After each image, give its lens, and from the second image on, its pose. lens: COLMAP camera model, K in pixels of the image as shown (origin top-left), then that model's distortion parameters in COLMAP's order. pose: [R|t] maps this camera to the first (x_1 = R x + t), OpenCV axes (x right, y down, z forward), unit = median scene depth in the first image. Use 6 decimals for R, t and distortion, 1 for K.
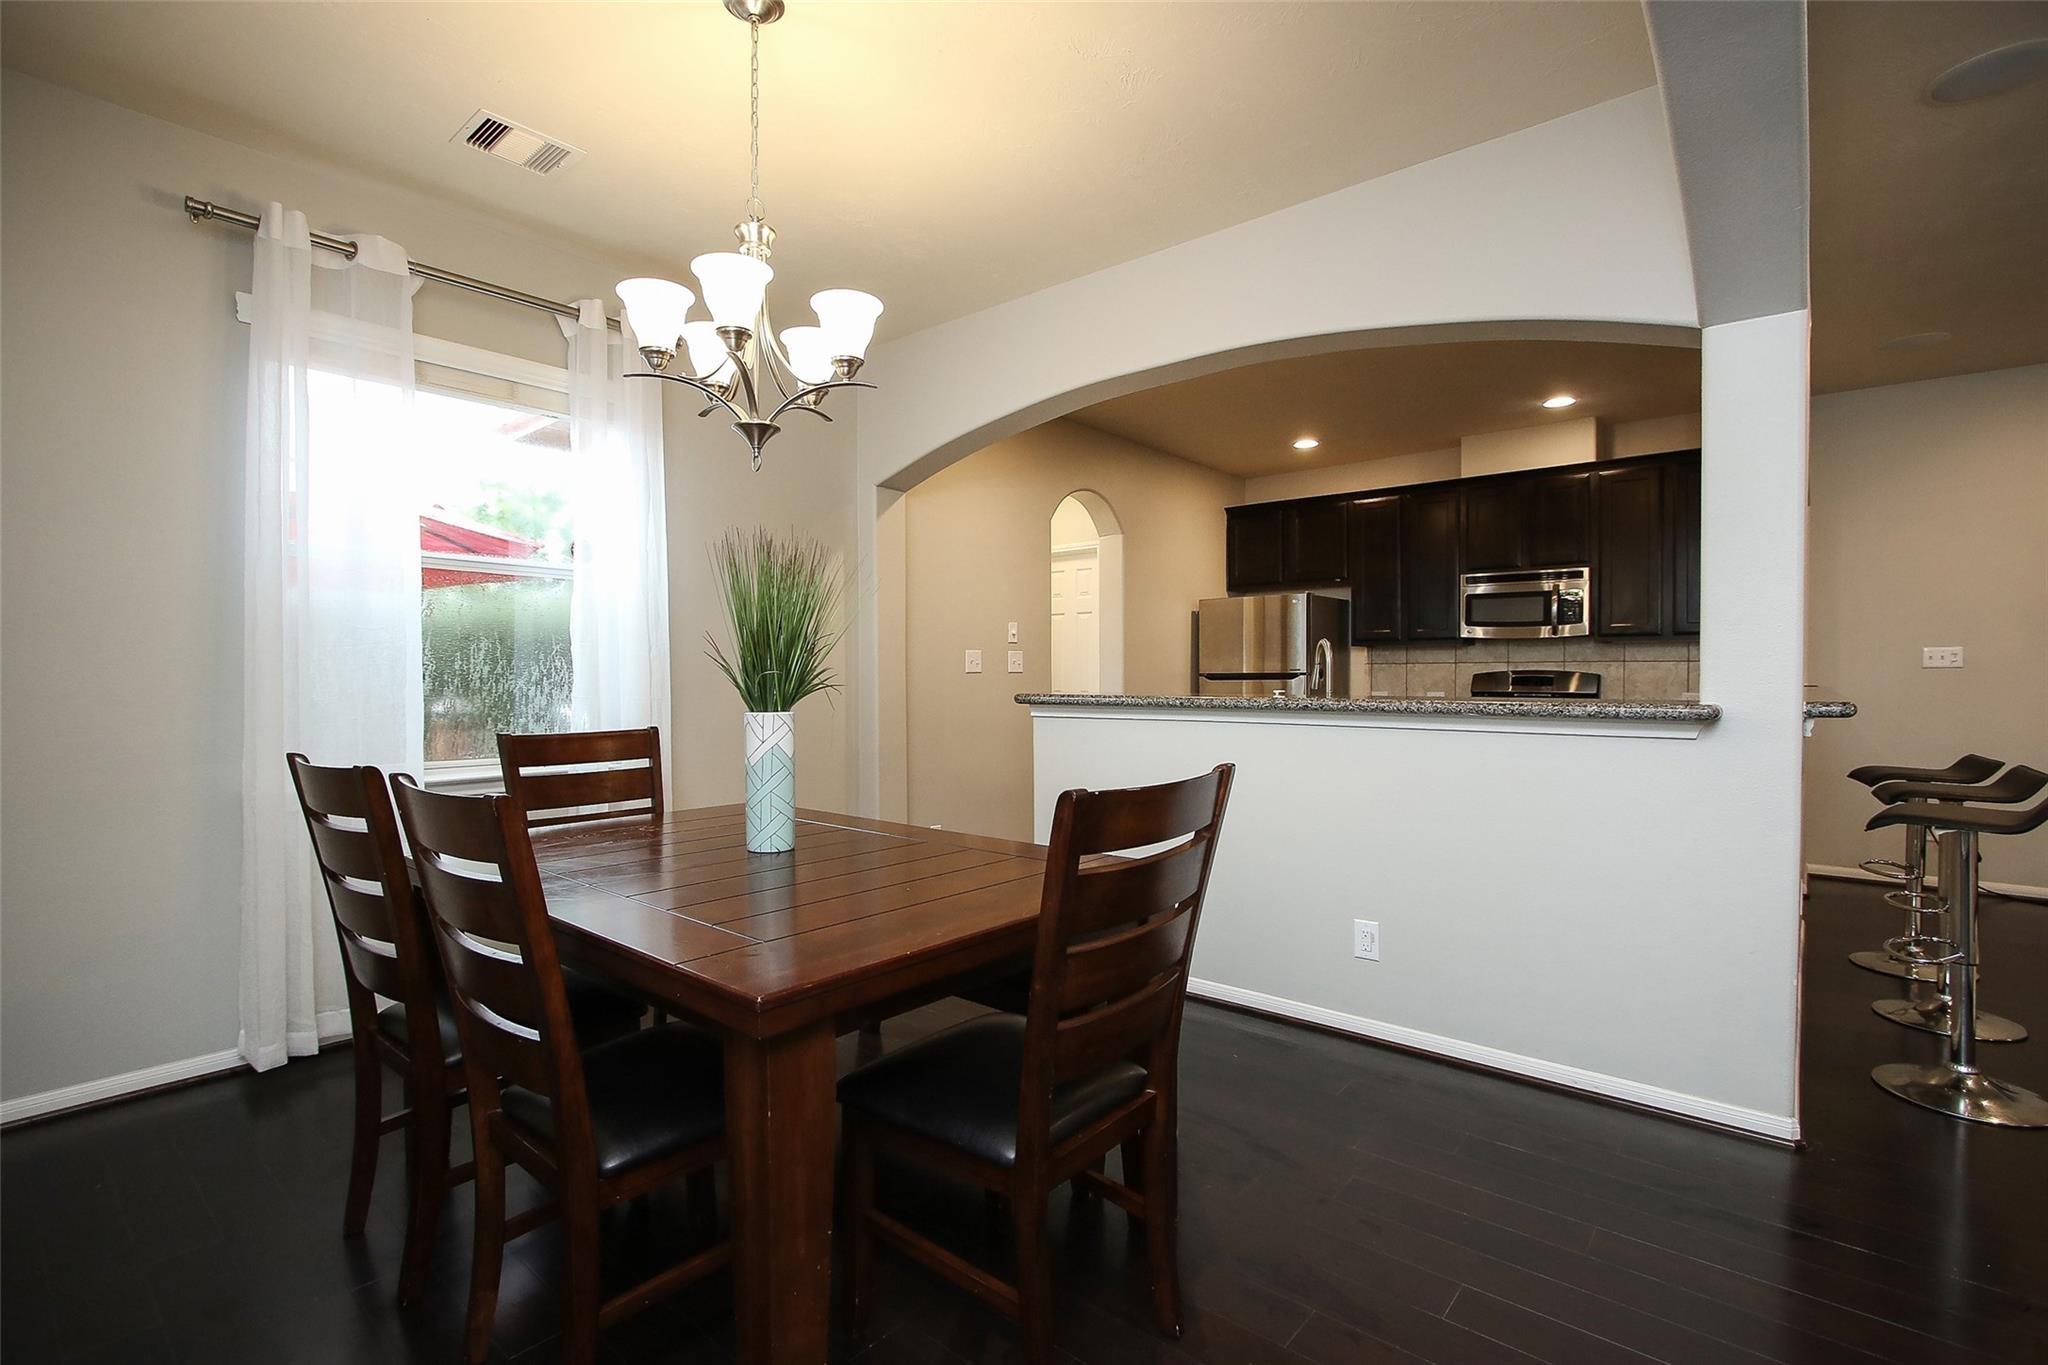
lens RADIAL K [[927.6, 0, 1028.0], [0, 927.6, 691.6], [0, 0, 1]] dist [-0.001544, 0.000012]
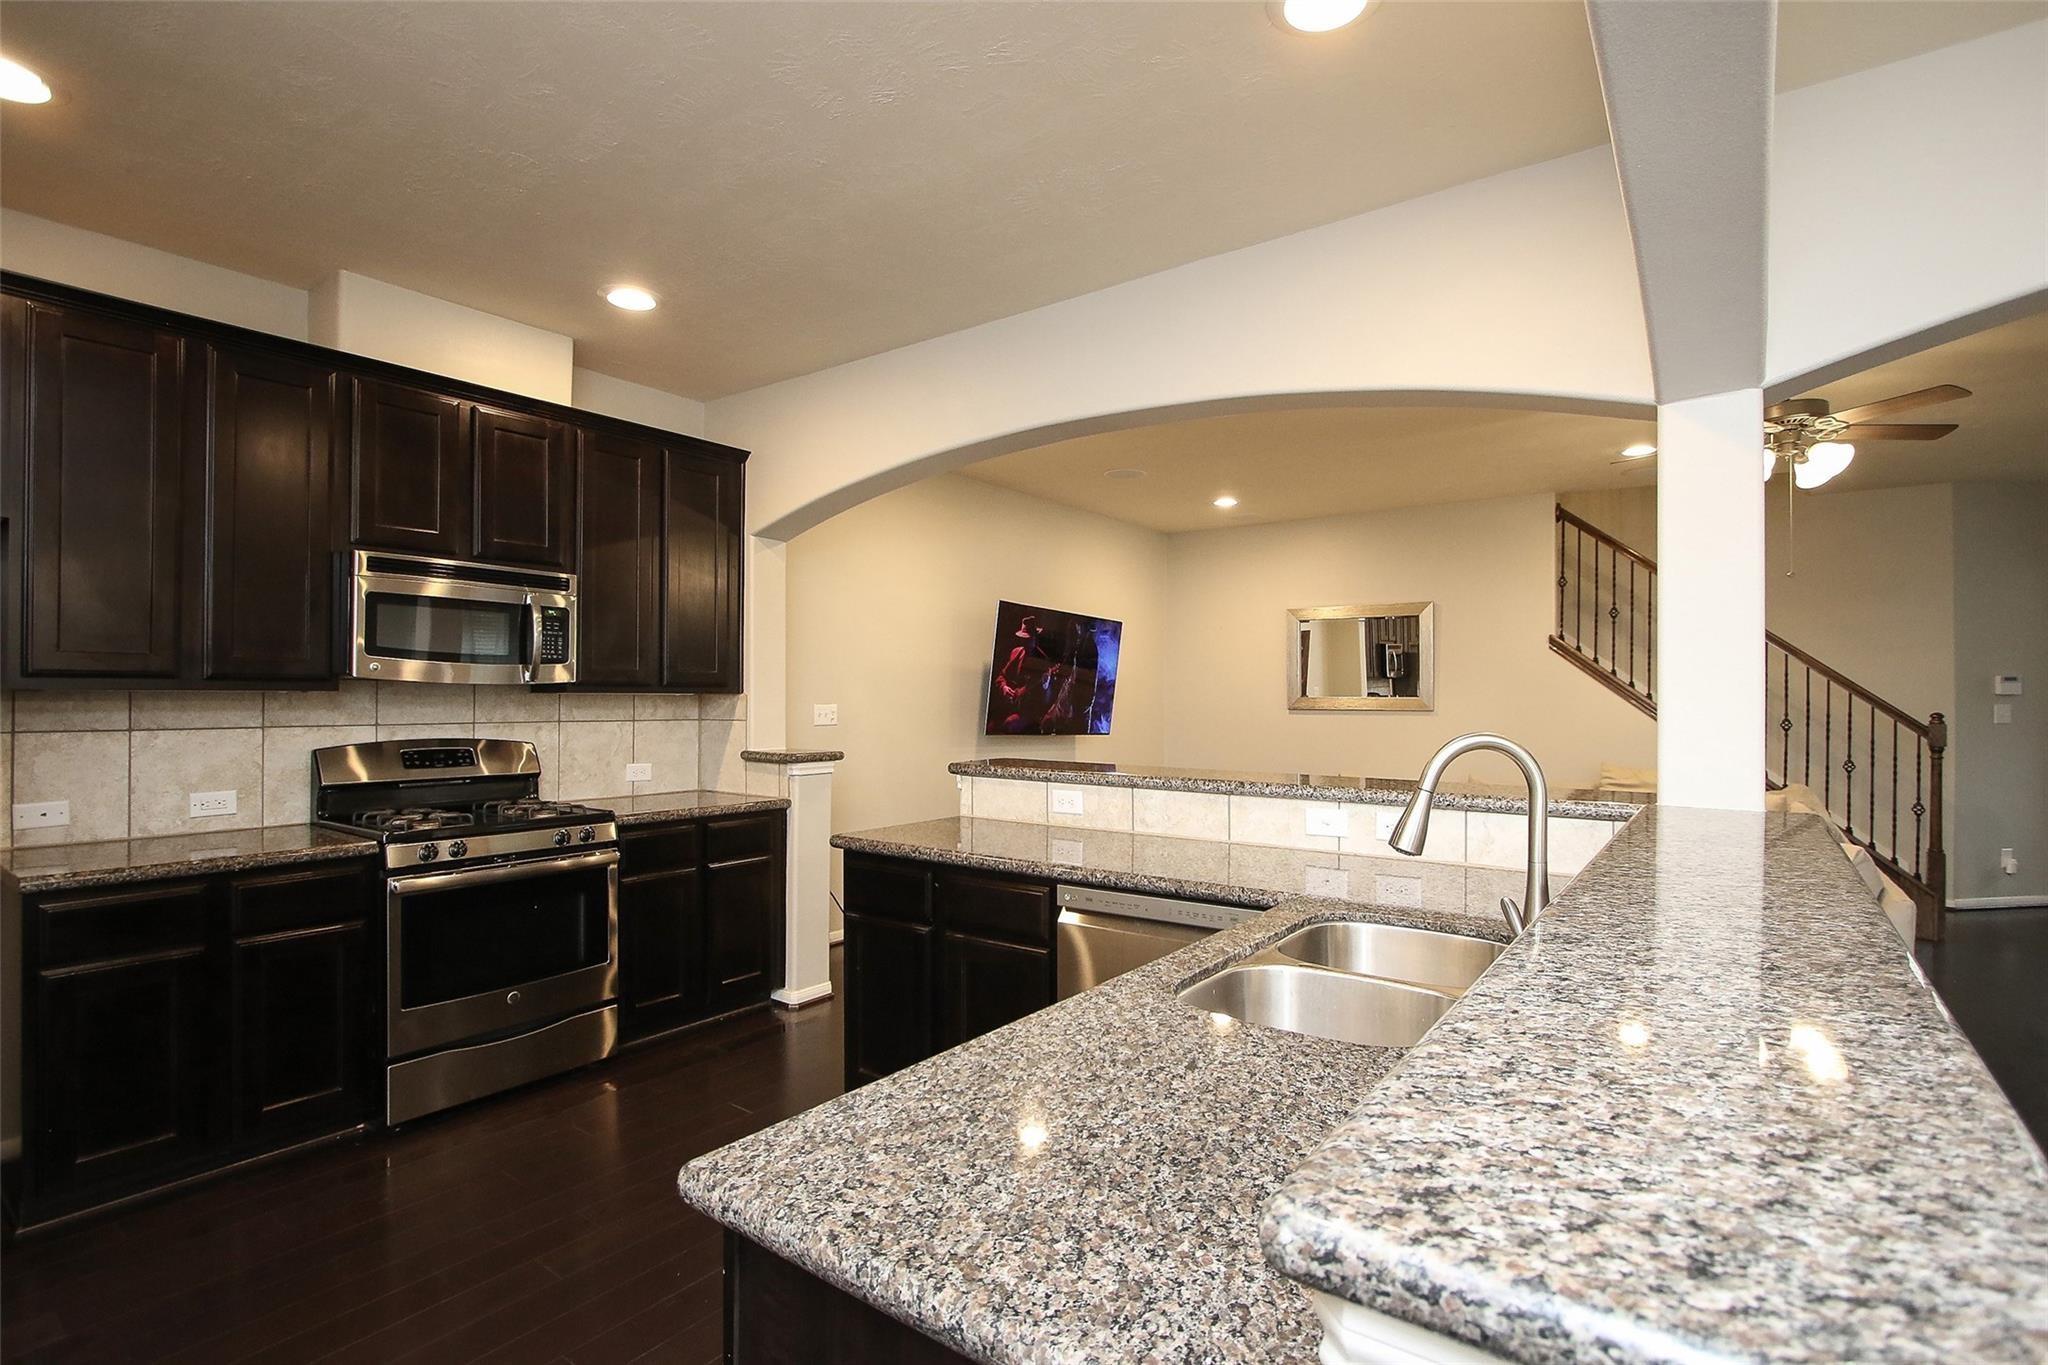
lens RADIAL K [[961.1, 0, 1020.8], [0, 961.1, 689.8], [0, 0, 1]] dist [-0.011045, 0.000331]
pose [[-0.056236, 0.009131, 0.998376, -0.054502], [0.016480, 0.999830, -0.008217, -0.043071], [-0.998282, 0.015991, -0.056377, 0.688239]]
